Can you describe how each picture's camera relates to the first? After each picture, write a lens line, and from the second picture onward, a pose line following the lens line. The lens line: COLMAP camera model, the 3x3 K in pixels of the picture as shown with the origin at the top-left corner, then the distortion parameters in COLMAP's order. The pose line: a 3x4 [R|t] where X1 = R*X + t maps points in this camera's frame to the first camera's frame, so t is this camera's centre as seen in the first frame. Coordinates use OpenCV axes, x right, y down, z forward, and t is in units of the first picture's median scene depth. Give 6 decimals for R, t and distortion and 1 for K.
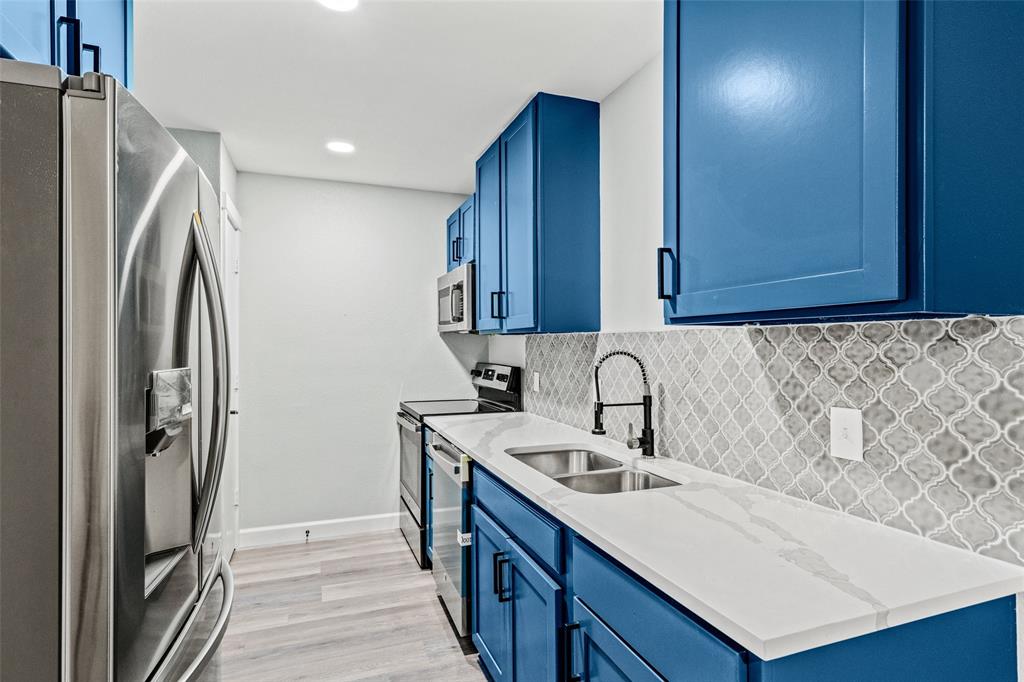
lens RADIAL K [[530.2, 0, 512.0], [0, 530.2, 341.0], [0, 0, 1]] dist [-0.000057, 0.000139]
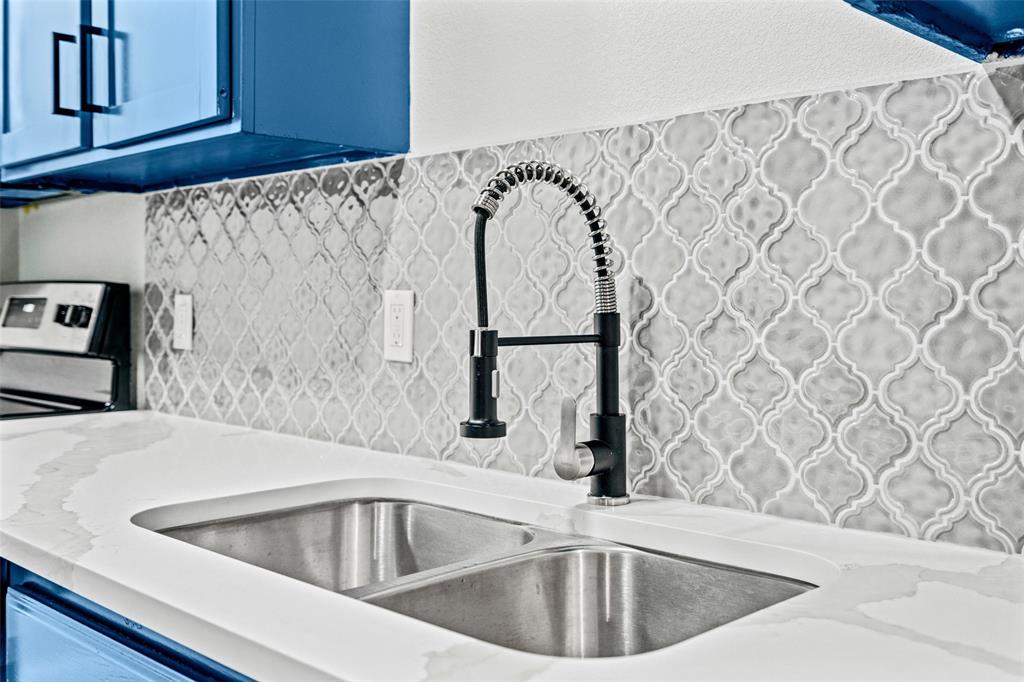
lens RADIAL K [[1033.6, 0, 511.1], [0, 1033.6, 298.5], [0, 0, 1]] dist [-0.000529, 0.000035]
pose [[0.910225, 0.005286, 0.414080, -0.063616], [-0.006287, 0.999980, 0.001054, 0.093385], [-0.414066, -0.003563, 0.910240, 0.443492]]
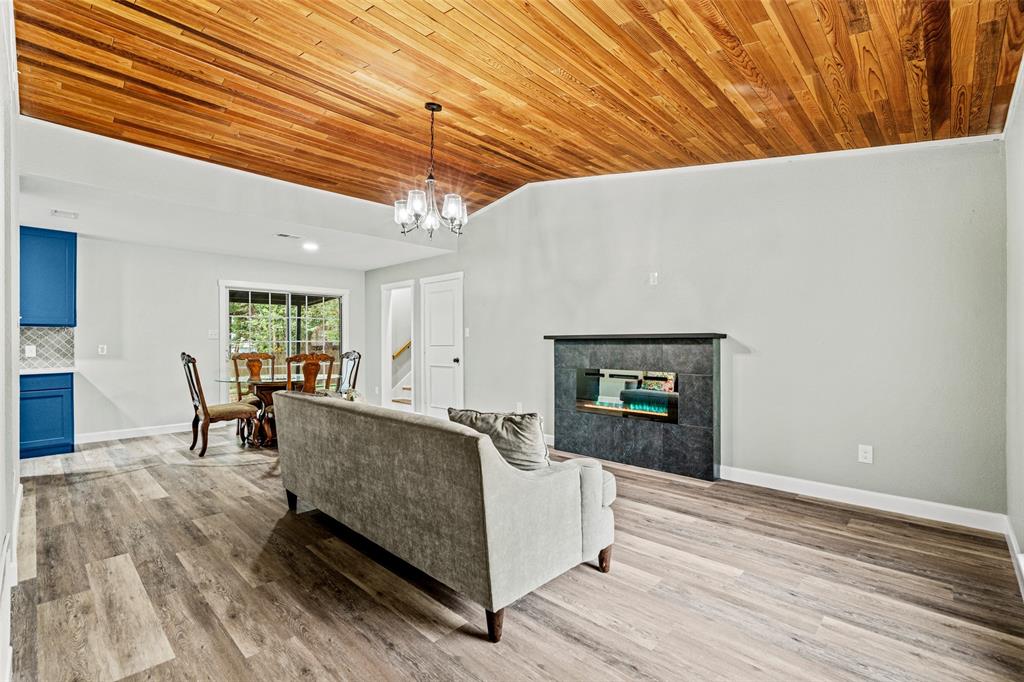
lens RADIAL K [[459.6, 0, 512.0], [0, 459.6, 341.0], [0, 0, 1]] dist [0.002670, -0.000249]
pose [[-0.431760, 0.008494, 0.901948, -3.077747], [-0.000371, 0.999954, -0.009595, 0.081107], [-0.901988, -0.004477, -0.431737, -0.662650]]
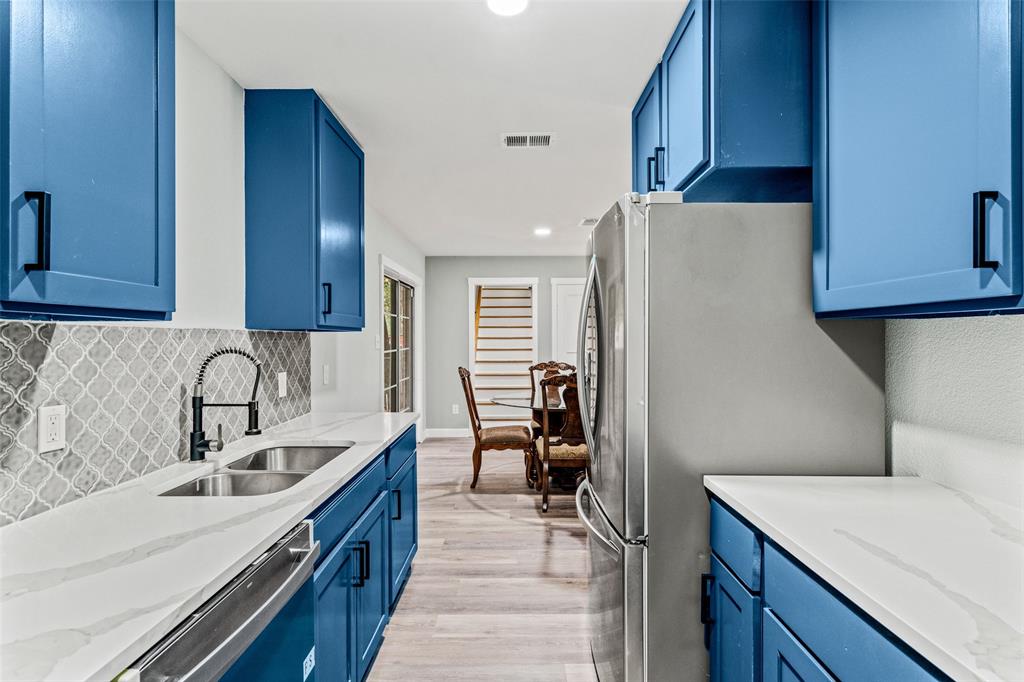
lens RADIAL K [[502.7, 0, 512.0], [0, 502.7, 341.0], [0, 0, 1]] dist [-0.000024, 0.000083]
pose [[-0.933287, 0.000709, 0.359130, -0.585574], [0.000981, 0.999999, 0.000575, 0.004509], [-0.359130, 0.000889, -0.933287, 1.634235]]
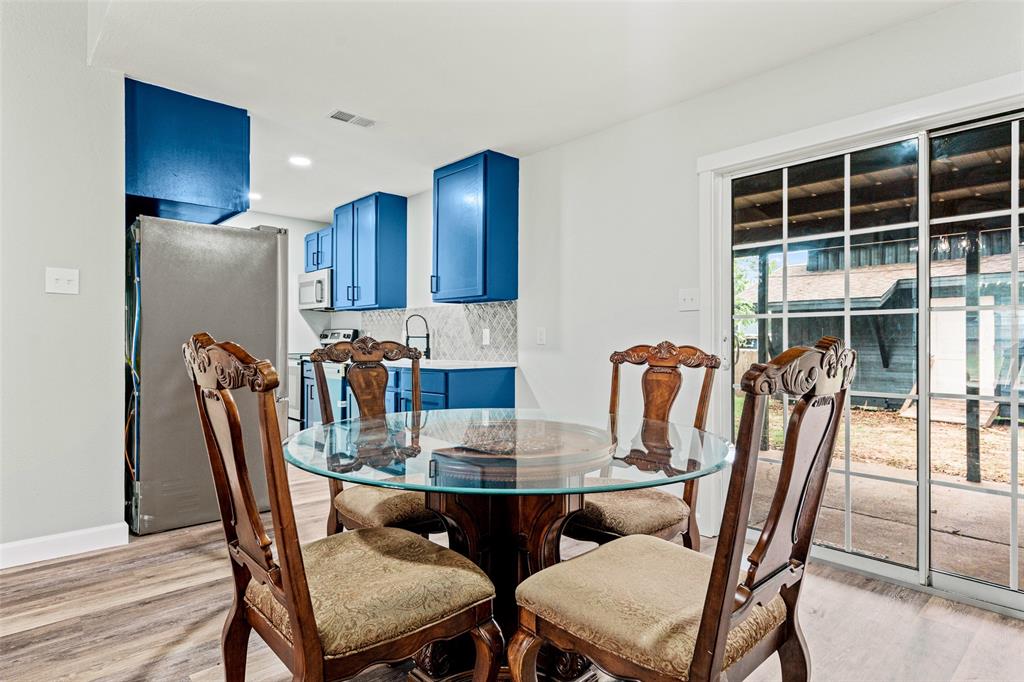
lens RADIAL K [[547.0, 0, 512.0], [0, 547.0, 341.0], [0, 0, 1]] dist [0.000511, 0.000438]
pose [[0.928460, 0.009185, 0.371318, -0.302261], [-0.011196, 0.999932, 0.003259, 0.123007], [-0.371263, -0.007183, 0.928500, -1.406879]]
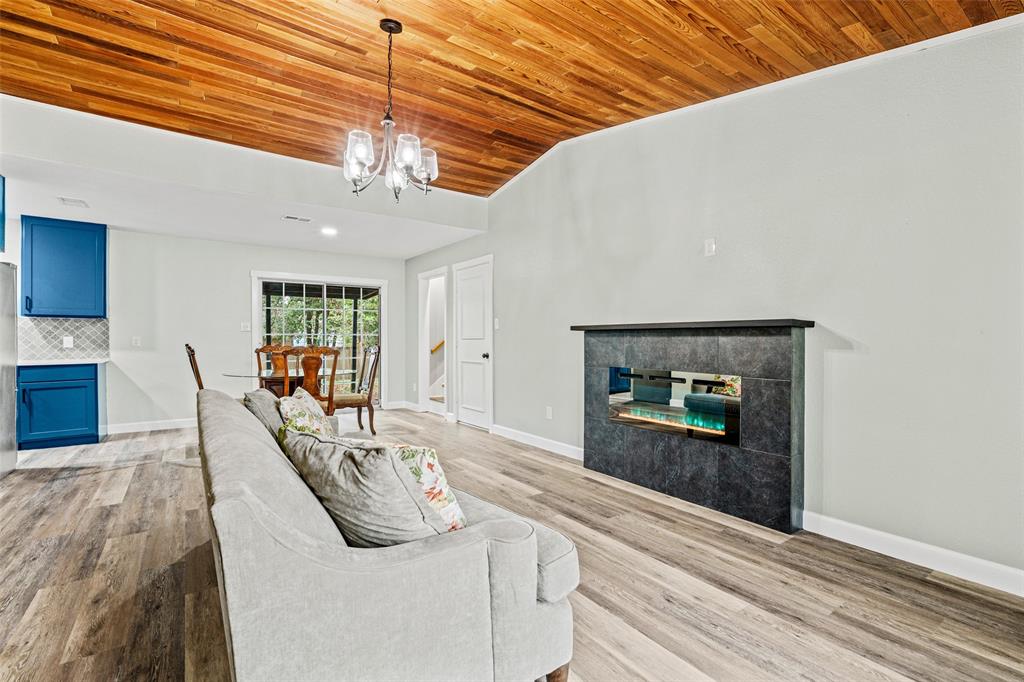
lens RADIAL K [[459.6, 0, 512.0], [0, 459.6, 341.0], [0, 0, 1]] dist [0.002670, -0.000249]
pose [[-0.253319, -0.000402, 0.967383, -2.783929], [-0.005369, 0.999985, -0.000990, 0.097258], [-0.967368, -0.005444, -0.253317, -1.136787]]
